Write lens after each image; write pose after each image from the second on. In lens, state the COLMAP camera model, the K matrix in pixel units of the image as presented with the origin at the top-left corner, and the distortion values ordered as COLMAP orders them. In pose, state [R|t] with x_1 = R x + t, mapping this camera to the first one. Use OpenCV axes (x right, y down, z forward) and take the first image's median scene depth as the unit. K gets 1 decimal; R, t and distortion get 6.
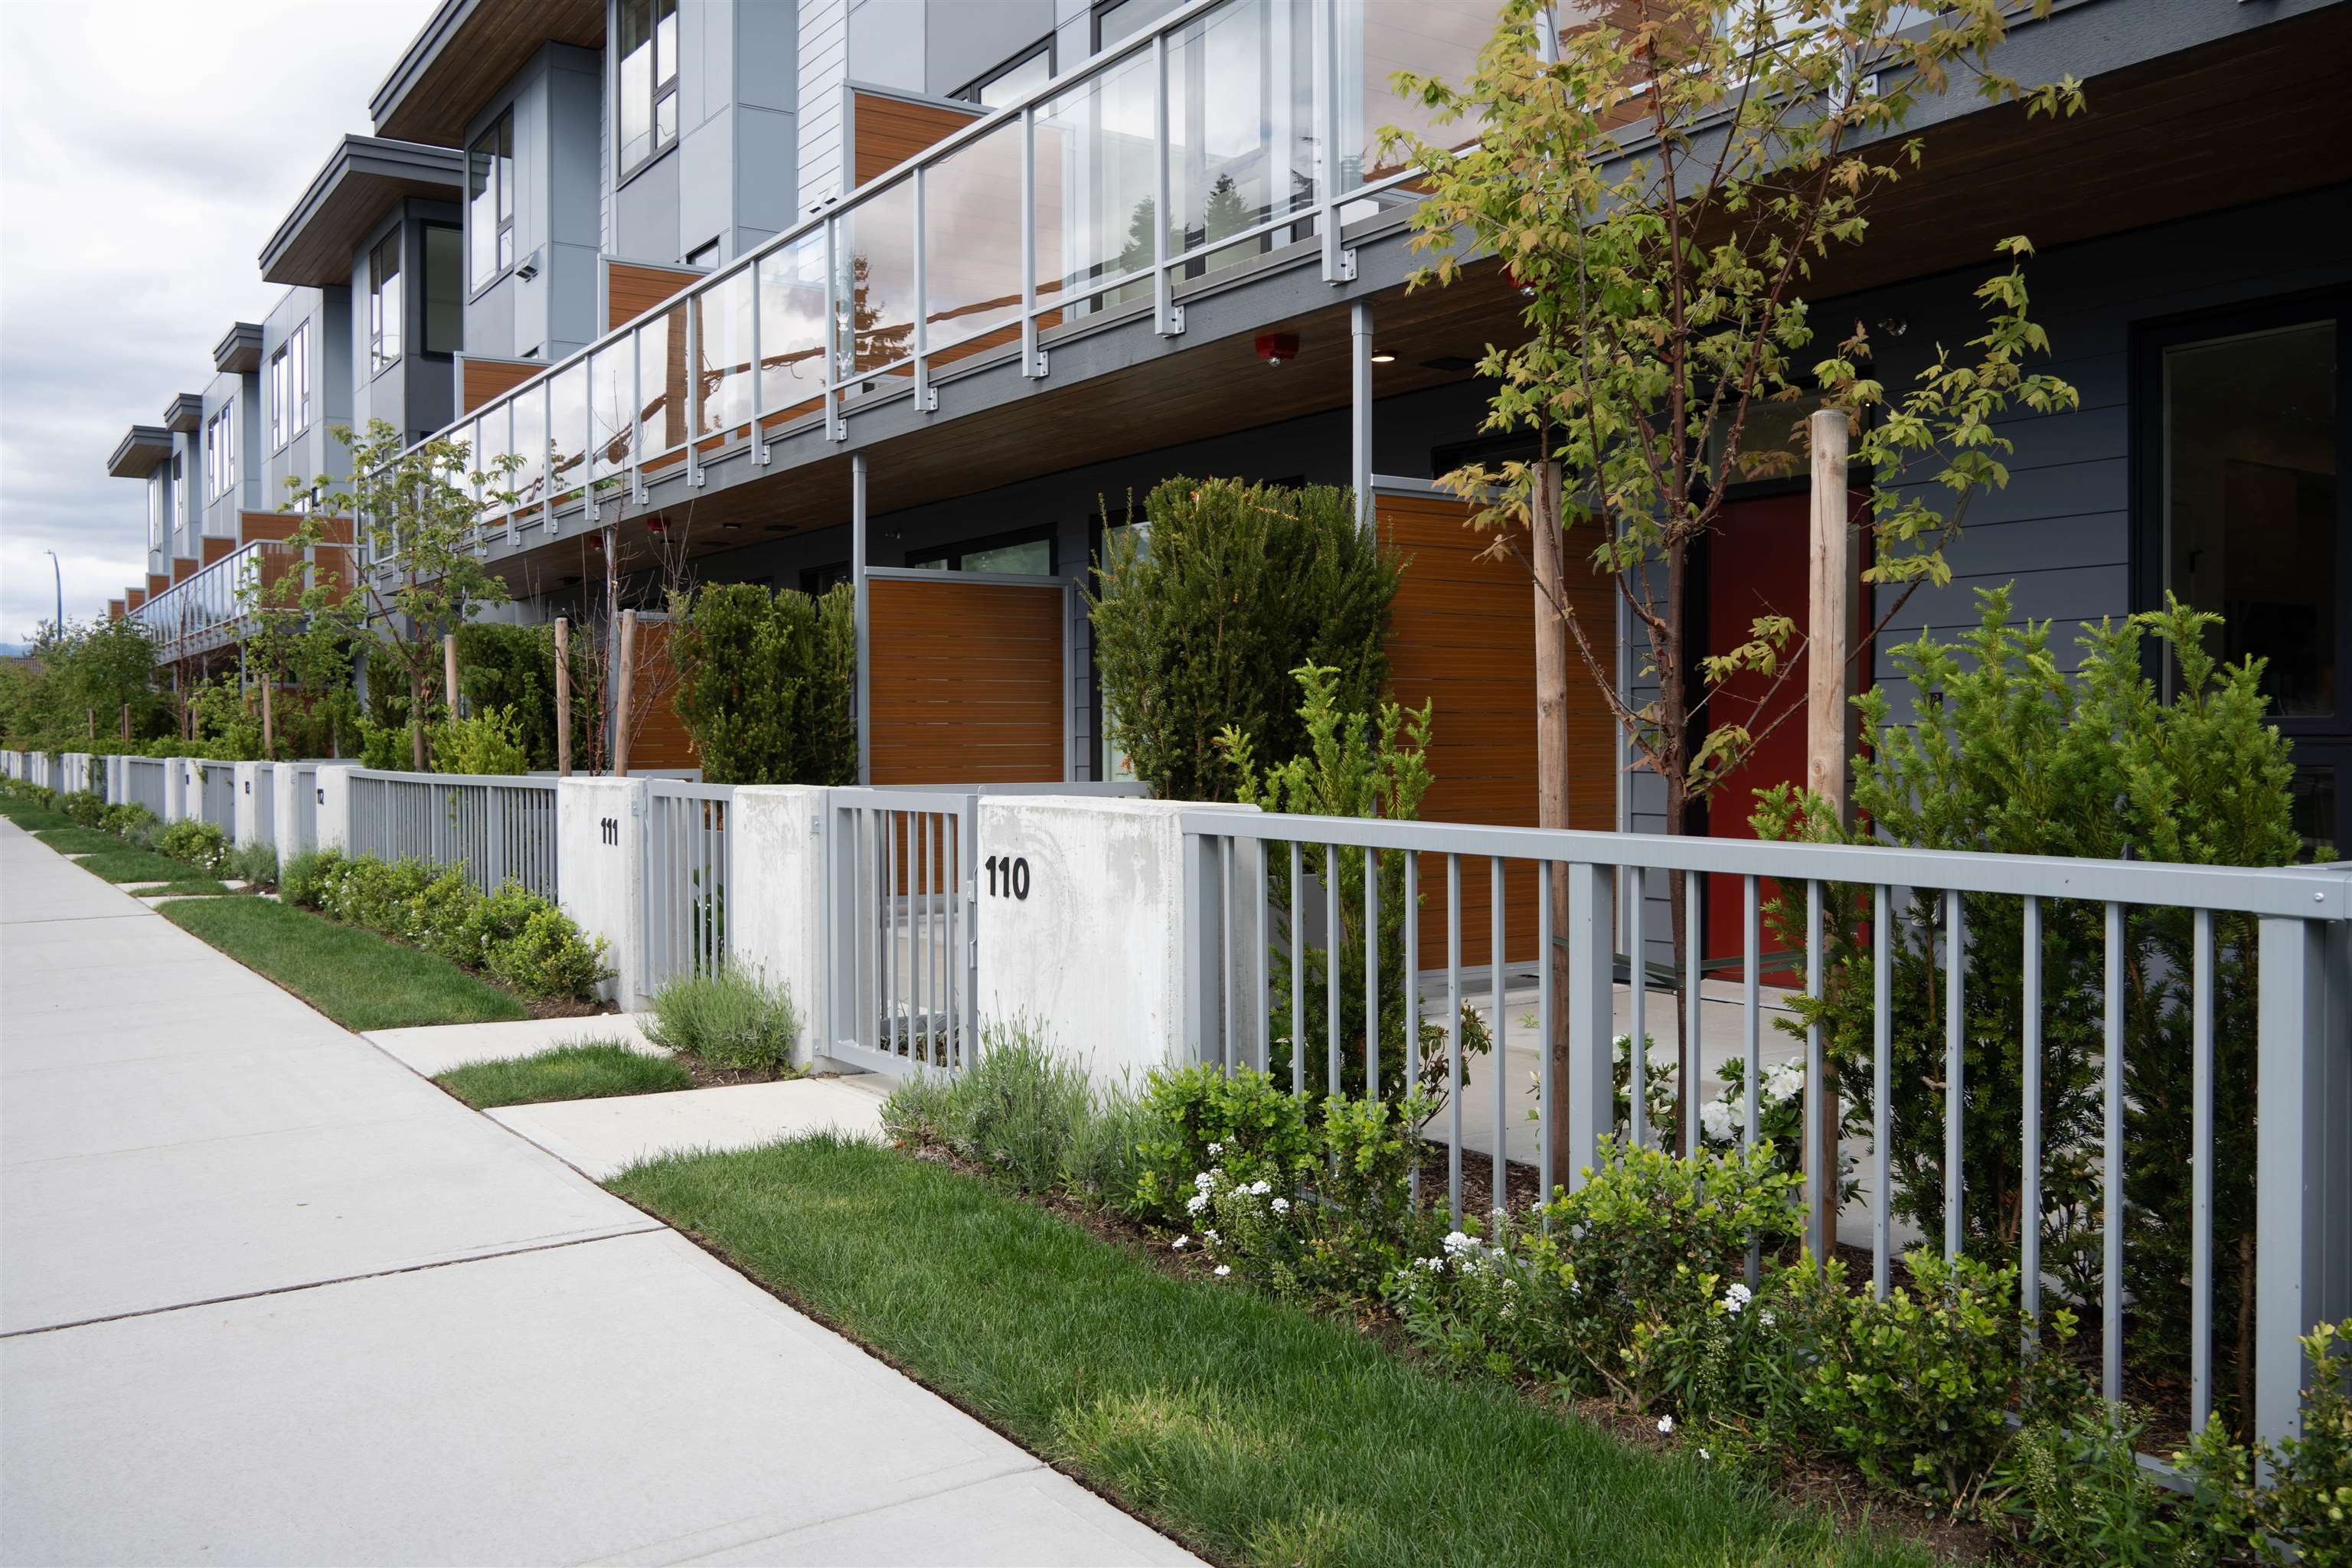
lens RADIAL K [[1917.5, 0, 1169.1], [0, 1917.5, 772.9], [0, 0, 1]] dist [-0.056211, 0.054966]
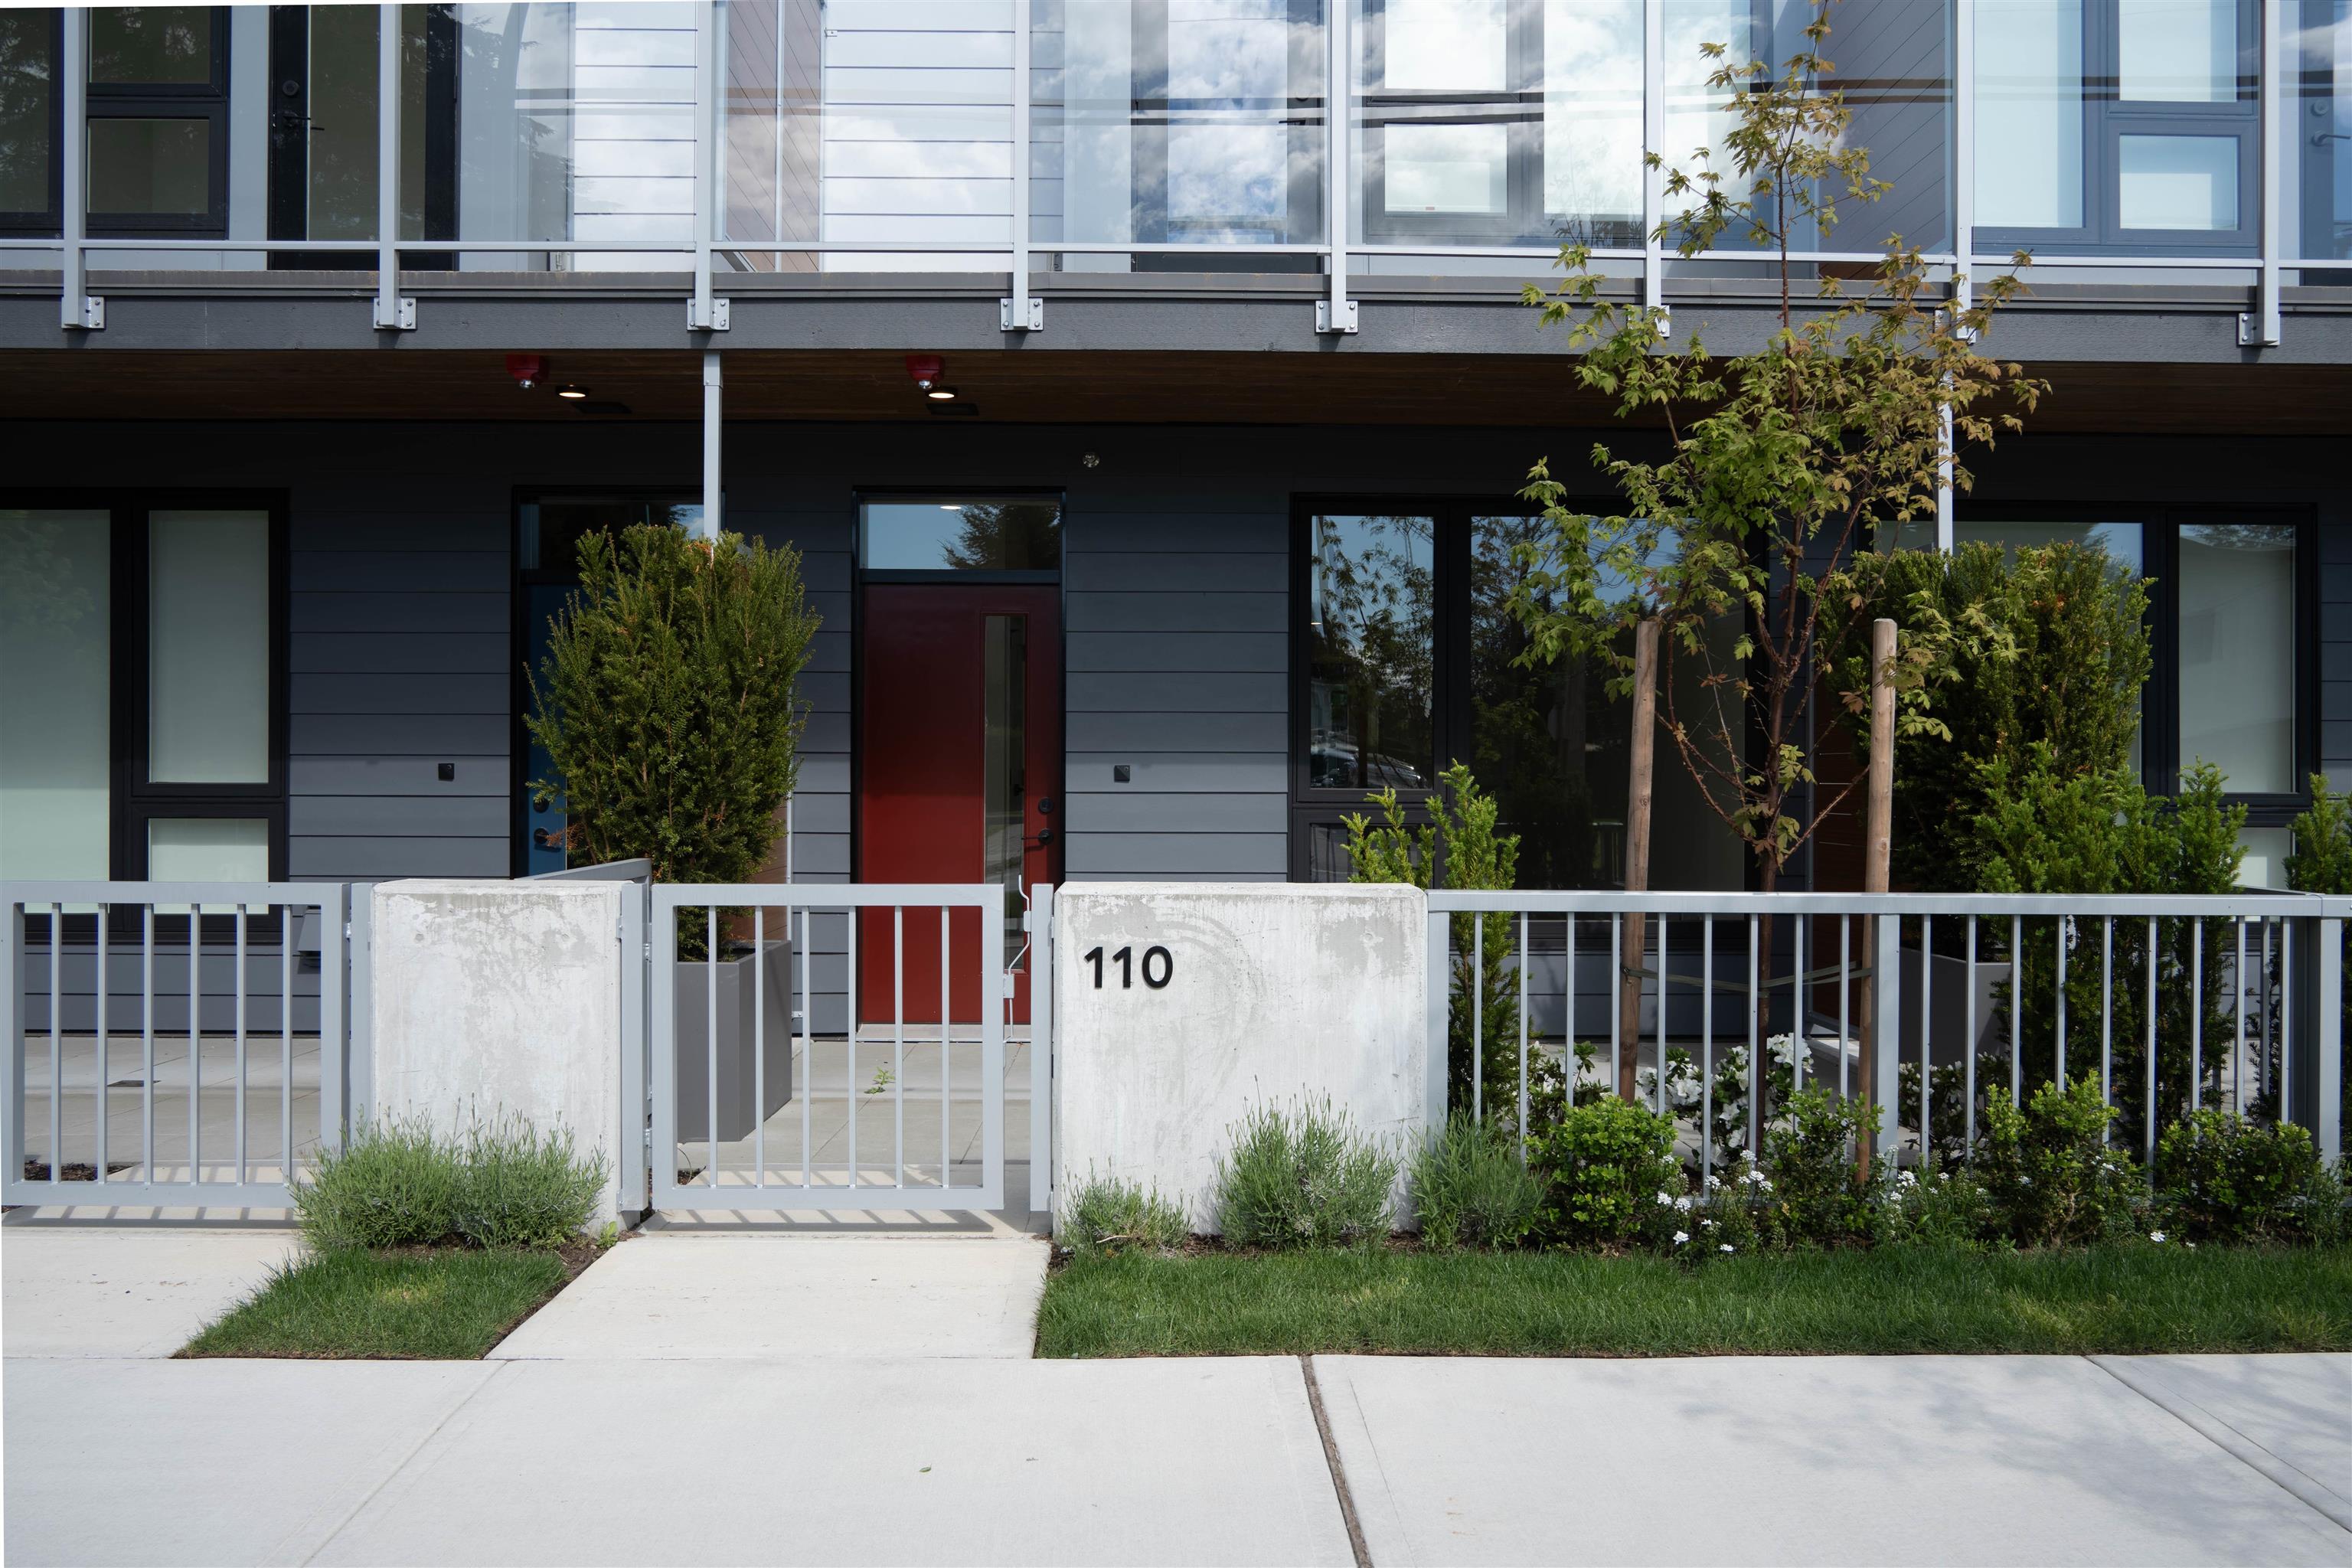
lens RADIAL K [[1935.0, 0, 1175.1], [0, 1935.0, 774.7], [0, 0, 1]] dist [-0.054524, 0.052495]
pose [[0.543473, 0.000974, 0.839426, -0.899673], [0.010053, 0.999920, -0.007668, -0.036692], [-0.839367, 0.012606, 0.543420, 0.432388]]
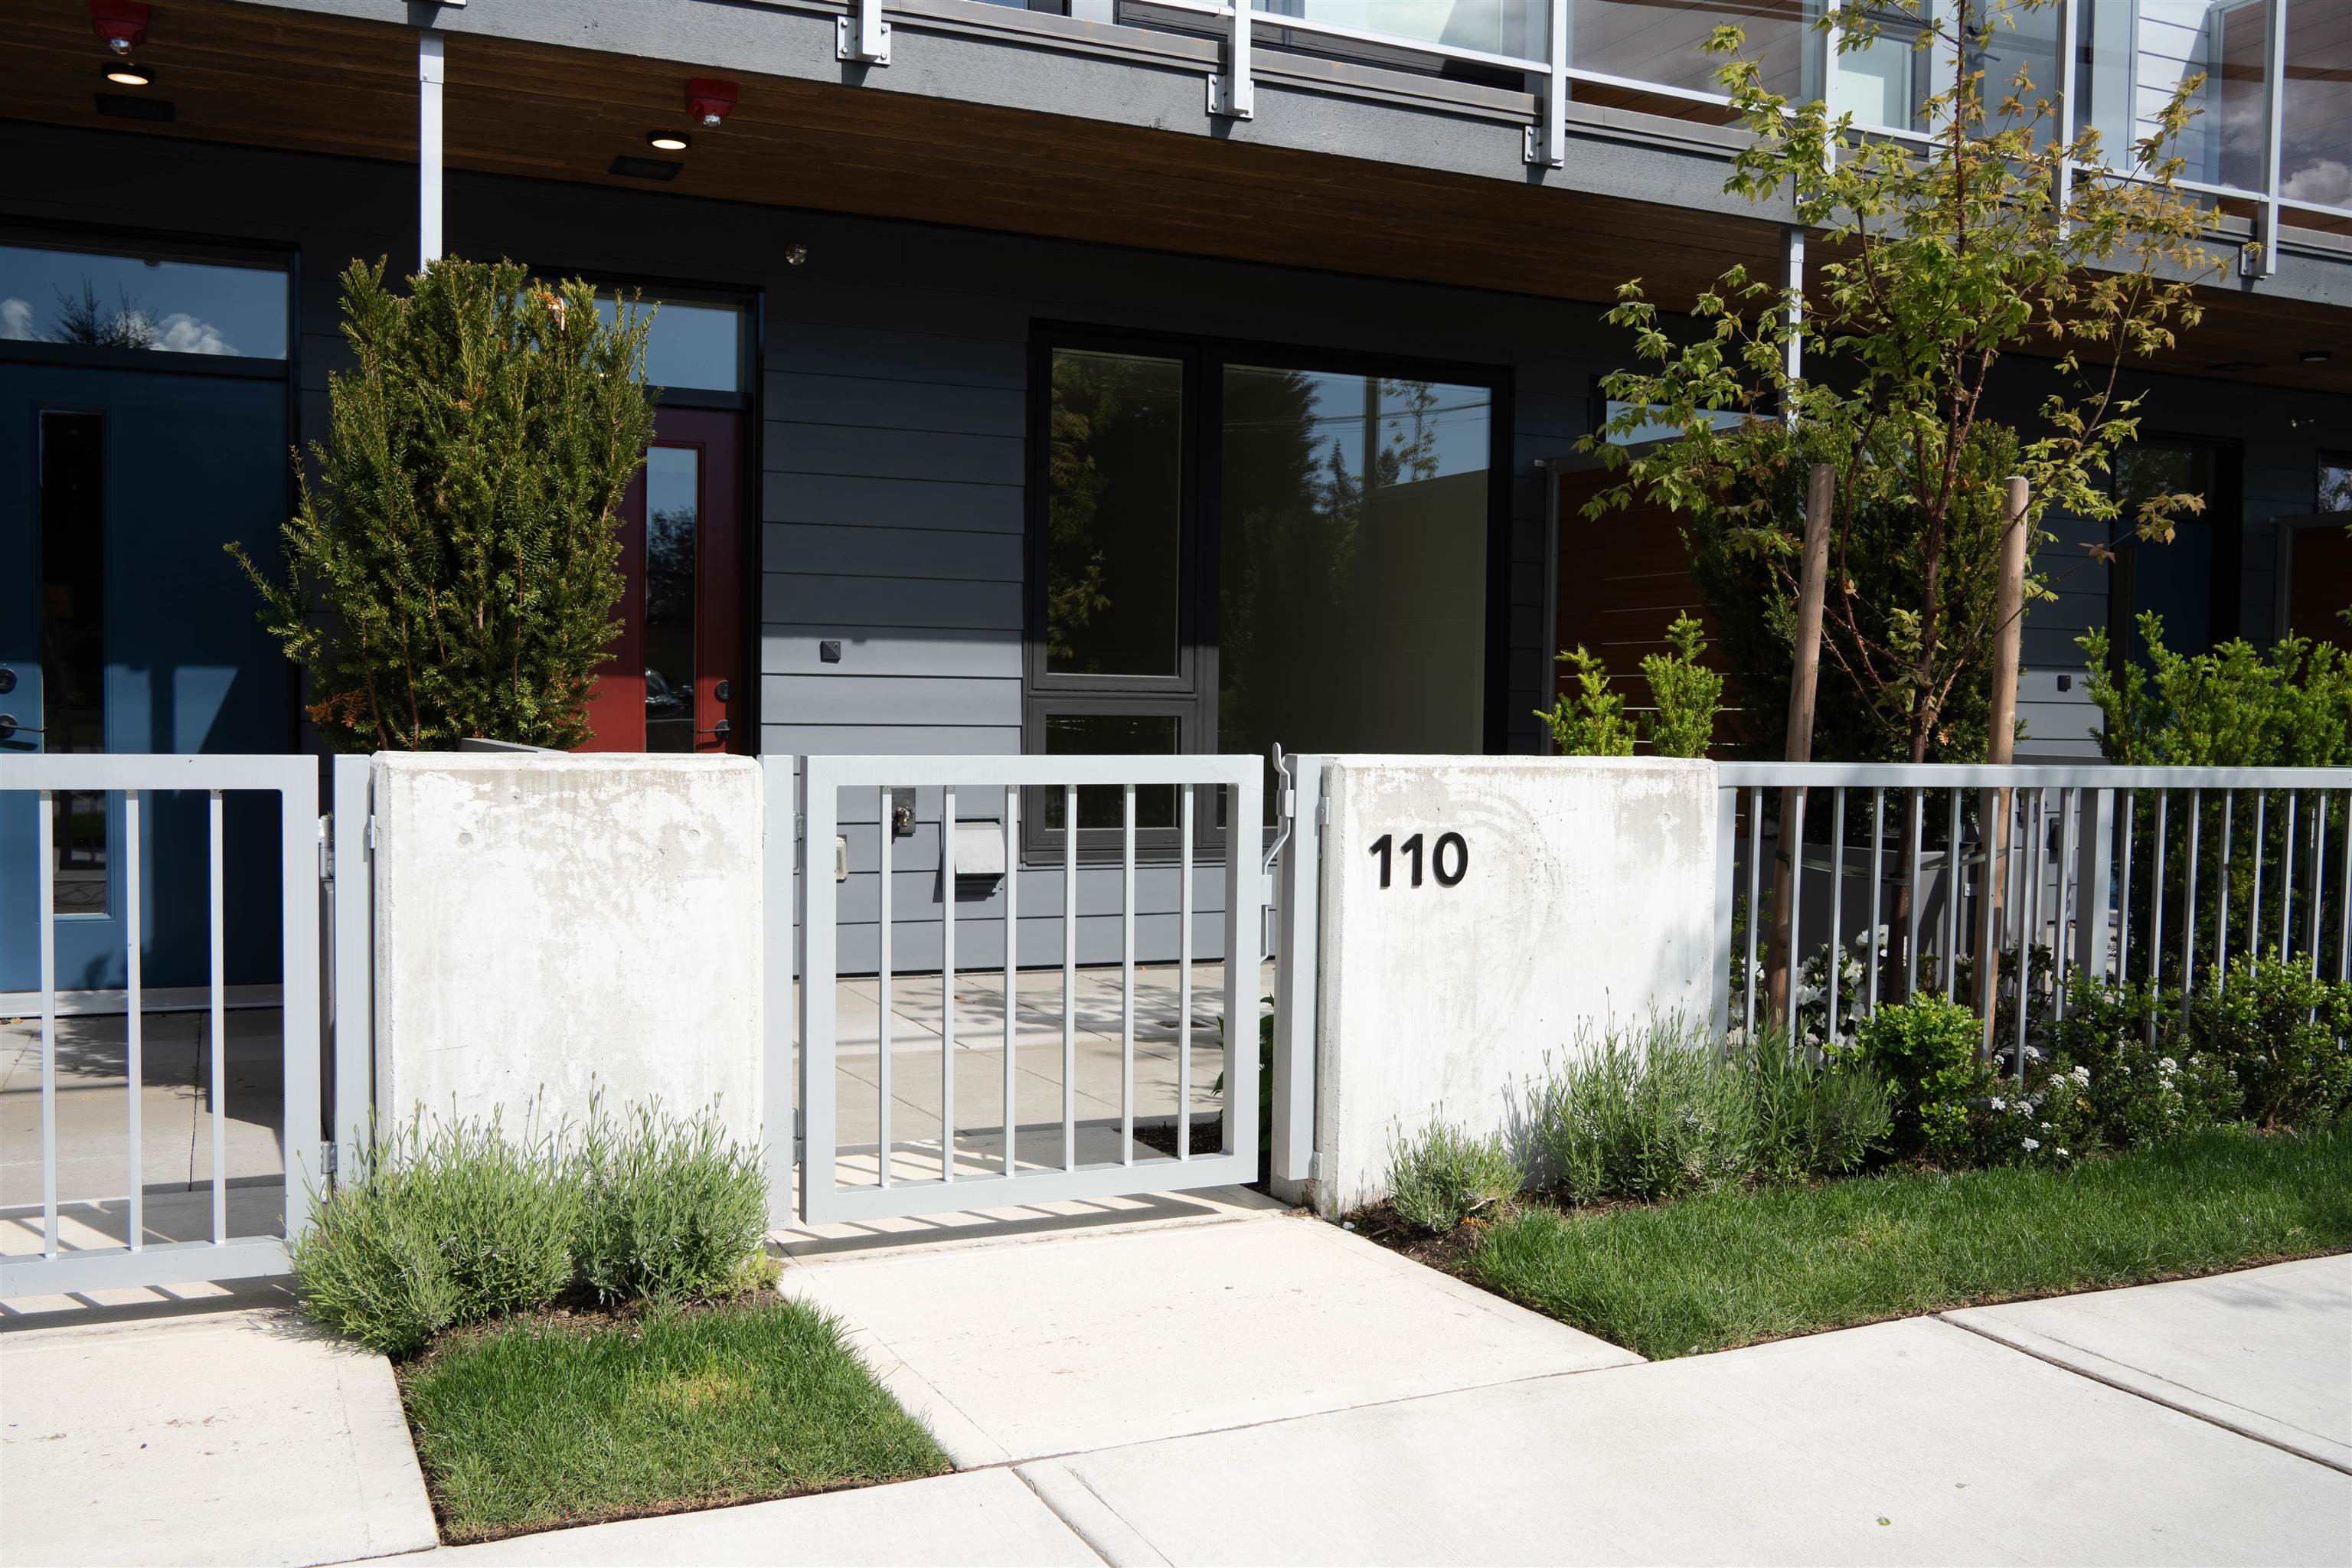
lens RADIAL K [[2083.7, 0, 1176.0], [0, 2083.7, 784.0], [0, 0, 1]] dist [-0.024151, 0.004237]
pose [[0.148207, -0.033399, 0.988392, -0.920901], [0.002642, 0.999439, 0.033376, -0.004591], [-0.988953, -0.002335, 0.148212, 0.962845]]
